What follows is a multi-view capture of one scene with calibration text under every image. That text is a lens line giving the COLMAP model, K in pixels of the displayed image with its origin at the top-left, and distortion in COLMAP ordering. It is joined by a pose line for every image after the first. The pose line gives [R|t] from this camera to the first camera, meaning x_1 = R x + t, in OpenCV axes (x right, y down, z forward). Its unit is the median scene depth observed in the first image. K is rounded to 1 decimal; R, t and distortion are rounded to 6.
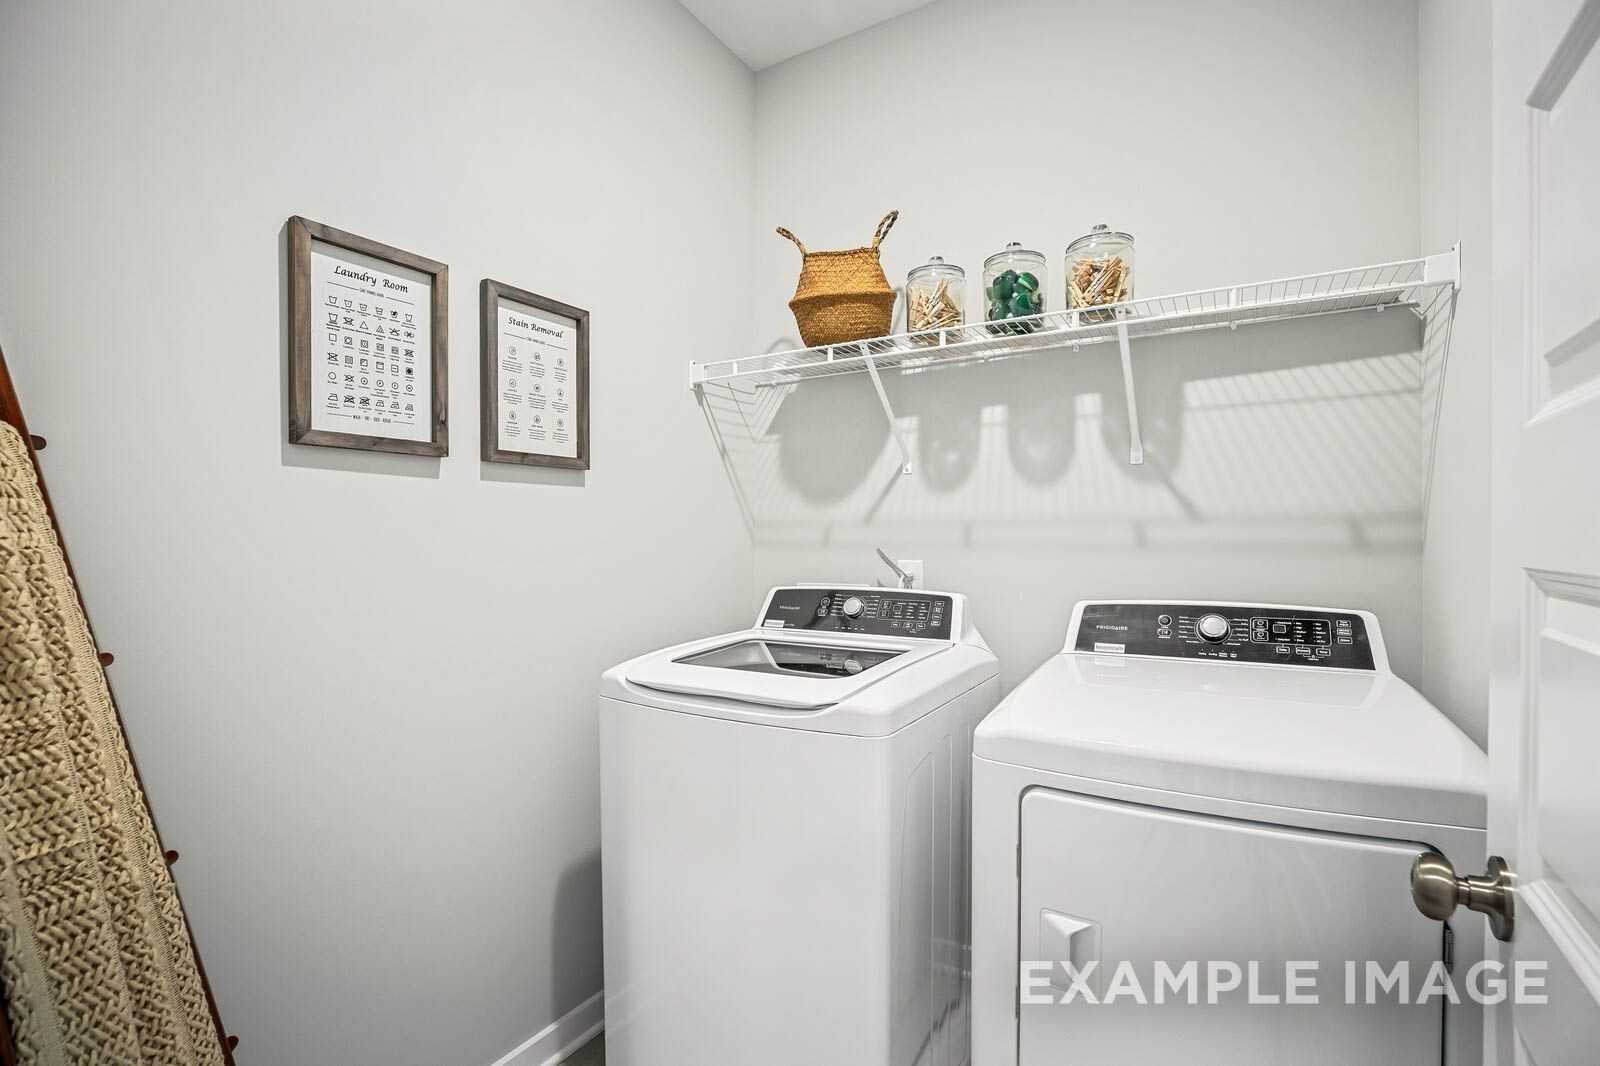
lens RADIAL K [[743.0, 0, 808.3], [0, 743.0, 536.7], [0, 0, 1]] dist [-0.021988, 0.000199]
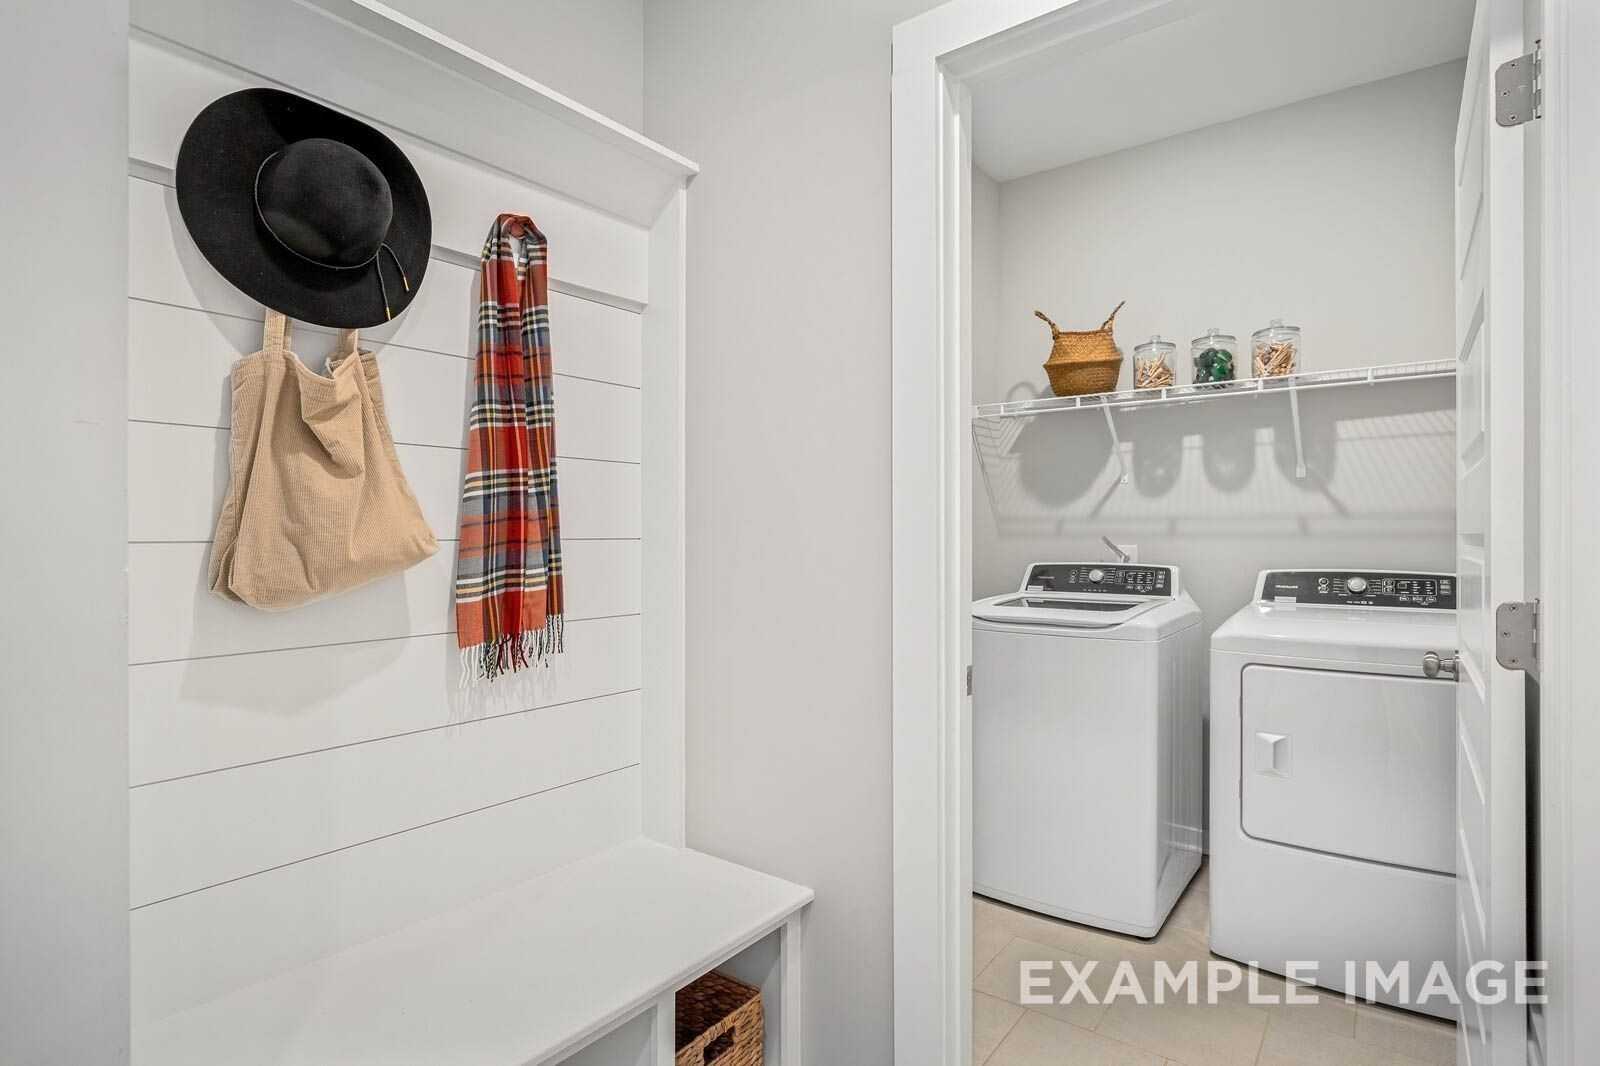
lens RADIAL K [[853.2, 0, 801.1], [0, 853.2, 524.3], [0, 0, 1]] dist [0.002884, 0.000929]
pose [[0.996178, 0.001057, -0.087337, -0.388166], [-0.002140, 0.999922, -0.012312, 0.015945], [0.087318, 0.012452, 0.996103, -0.755235]]
